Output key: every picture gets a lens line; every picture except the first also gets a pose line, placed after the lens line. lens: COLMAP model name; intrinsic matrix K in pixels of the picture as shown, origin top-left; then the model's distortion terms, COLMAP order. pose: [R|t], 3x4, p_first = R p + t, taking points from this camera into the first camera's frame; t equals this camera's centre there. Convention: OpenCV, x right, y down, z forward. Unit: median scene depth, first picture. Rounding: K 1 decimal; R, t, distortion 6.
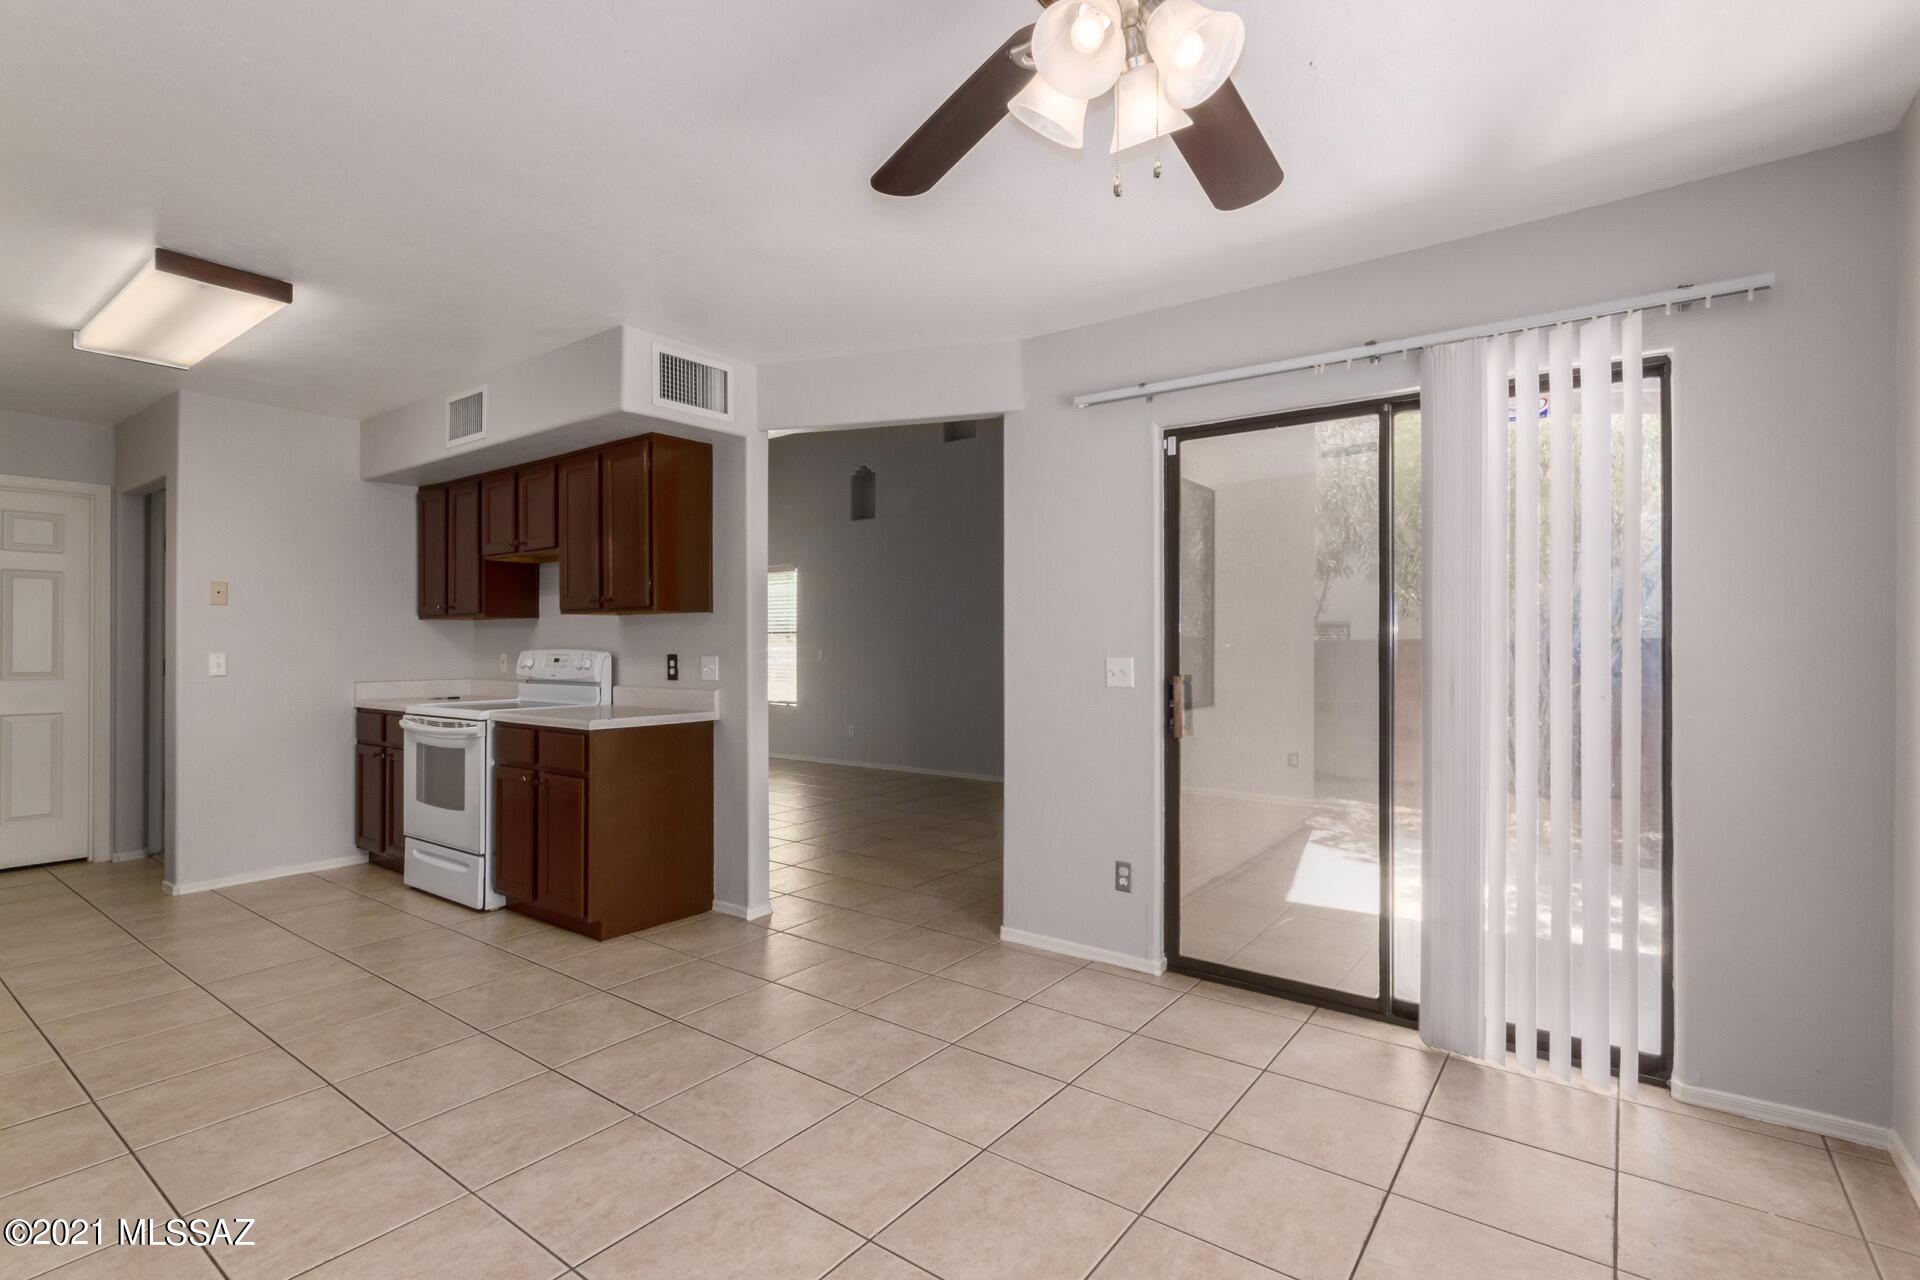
lens RADIAL K [[895.3, 0, 957.7], [0, 895.3, 645.6], [0, 0, 1]] dist [0.013237, 0.000436]
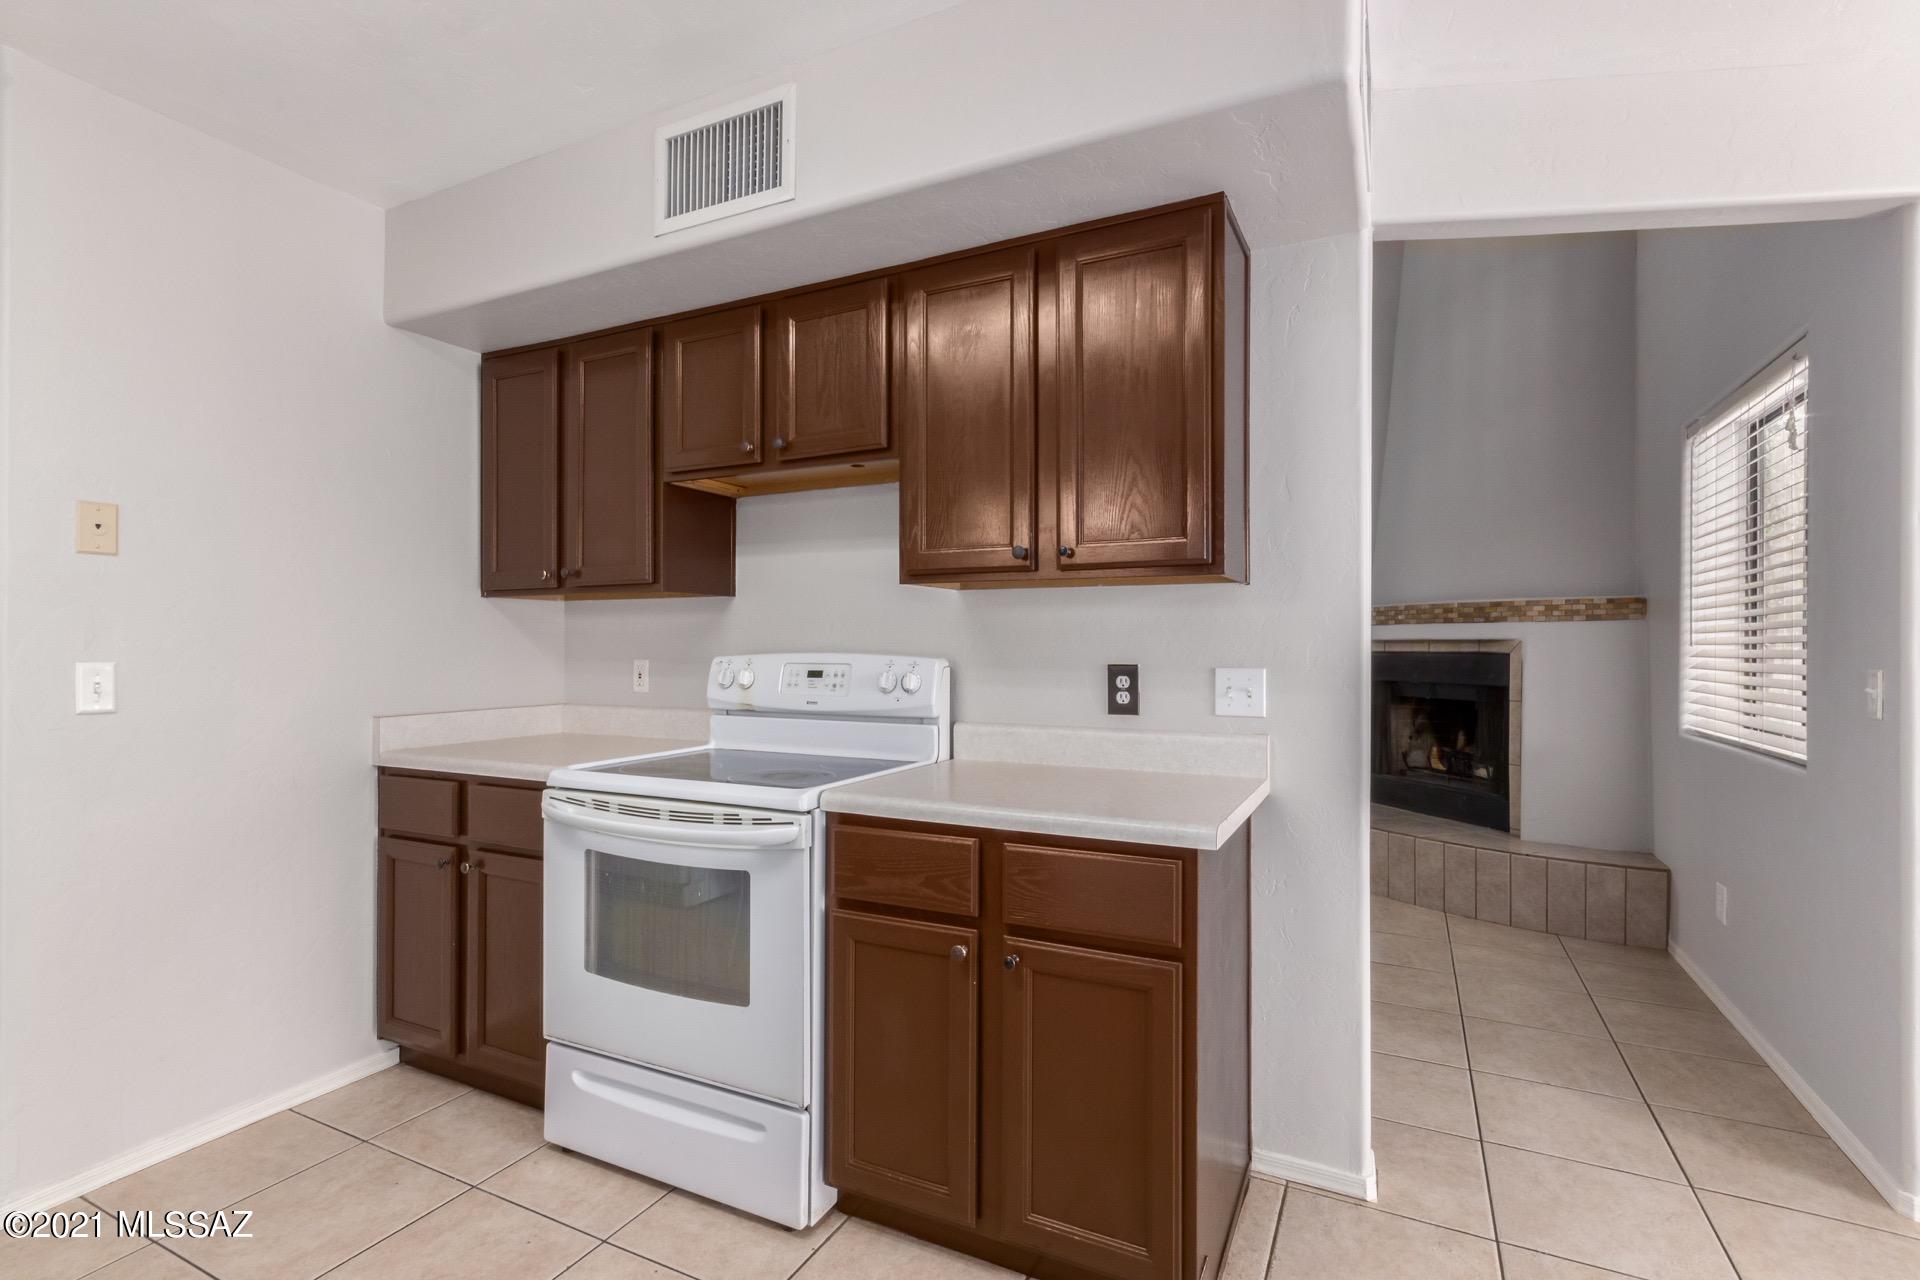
lens RADIAL K [[895.3, 0, 957.7], [0, 895.3, 645.6], [0, 0, 1]] dist [0.013237, 0.000436]
pose [[0.984292, 0.001914, 0.176538, -0.478592], [-0.002282, 0.999996, 0.001879, -0.001814], [-0.176534, -0.002252, 0.984292, 0.483140]]
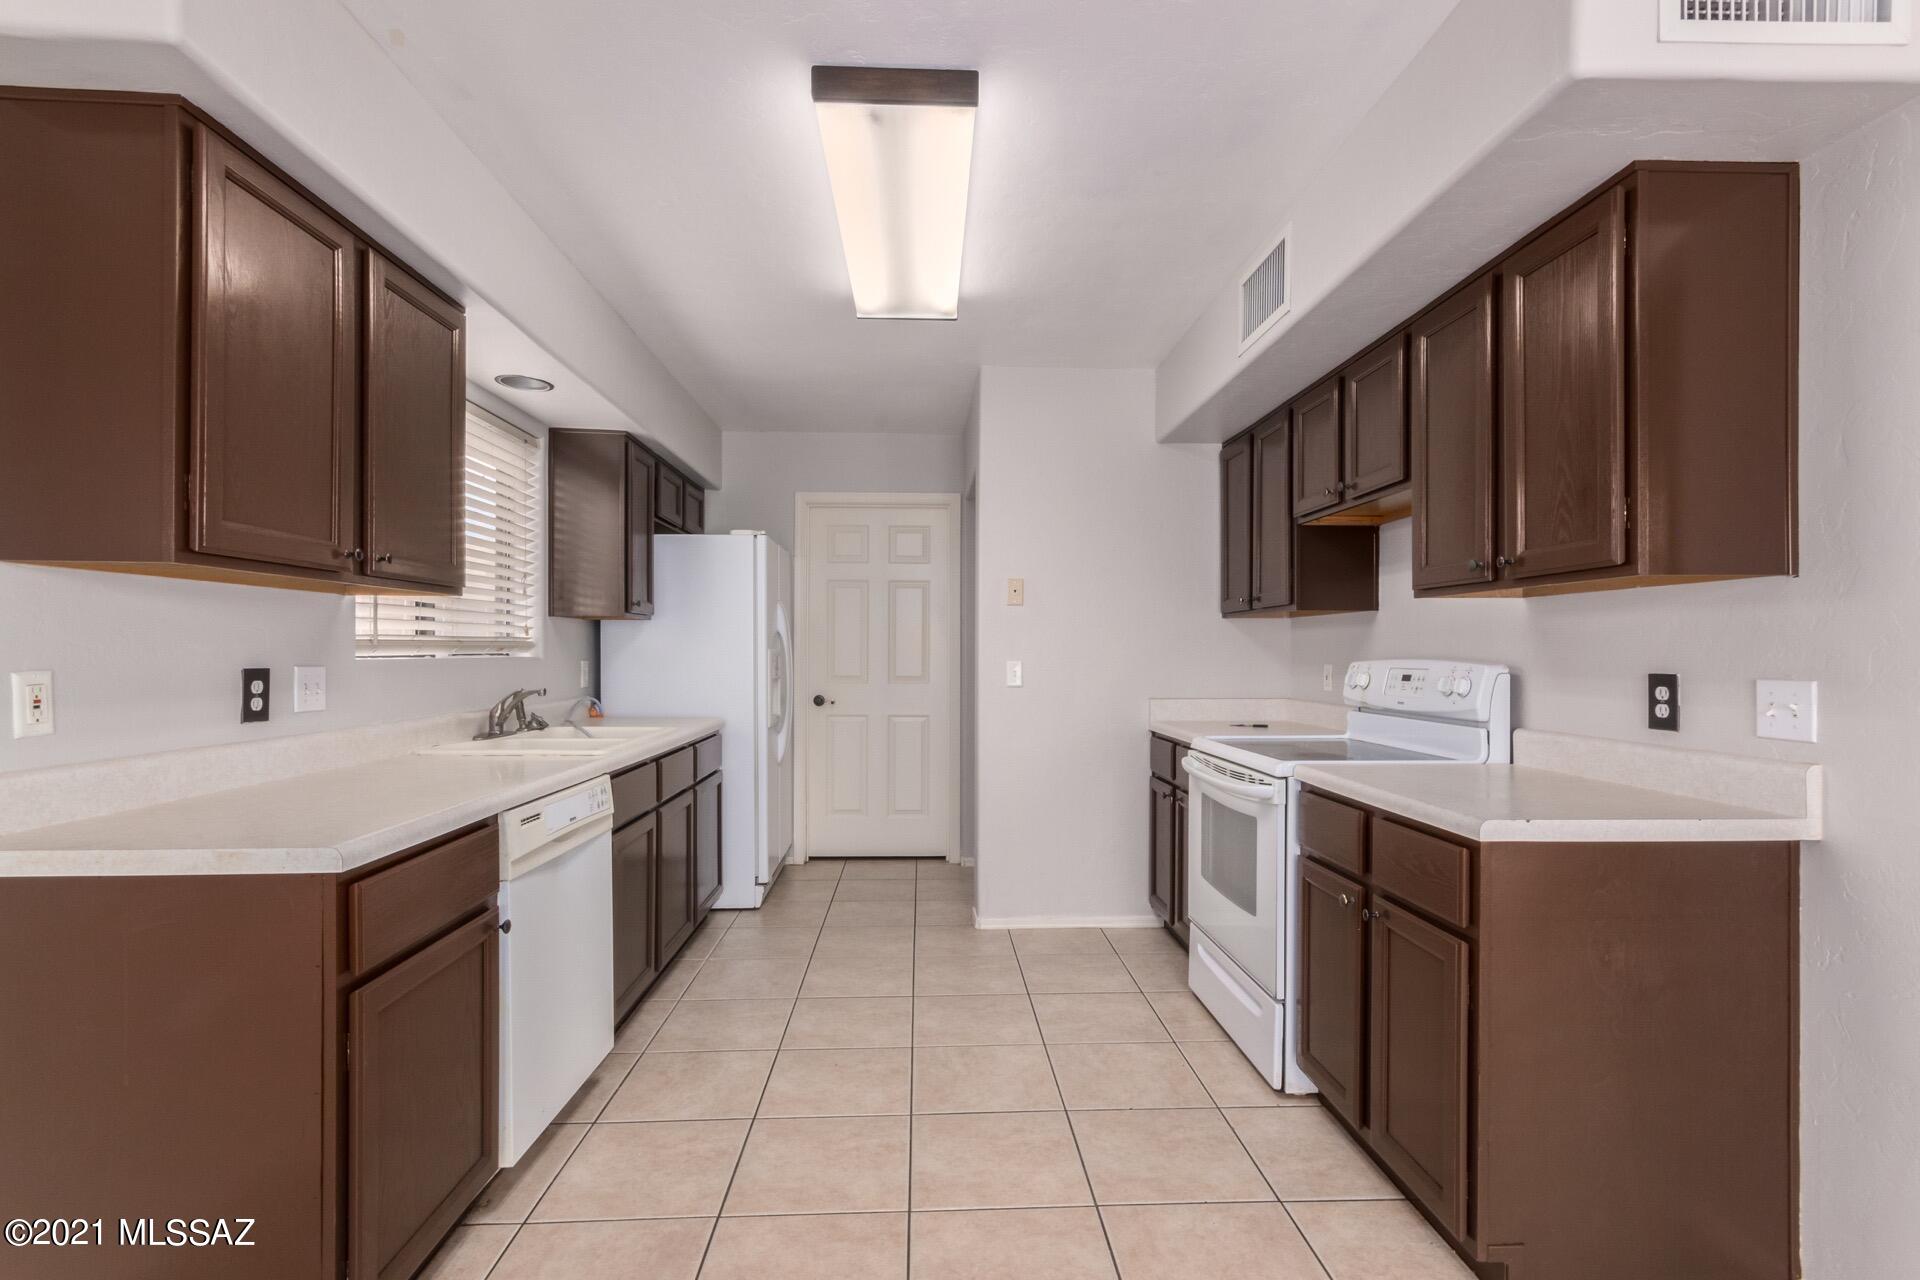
lens RADIAL K [[897.9, 0, 949.1], [0, 897.9, 652.5], [0, 0, 1]] dist [-0.001273, 0.000658]
pose [[0.628579, 0.002872, -0.777740, -0.180226], [-0.001716, 0.999996, 0.002306, -0.001468], [0.777744, -0.000115, 0.628581, 0.402507]]
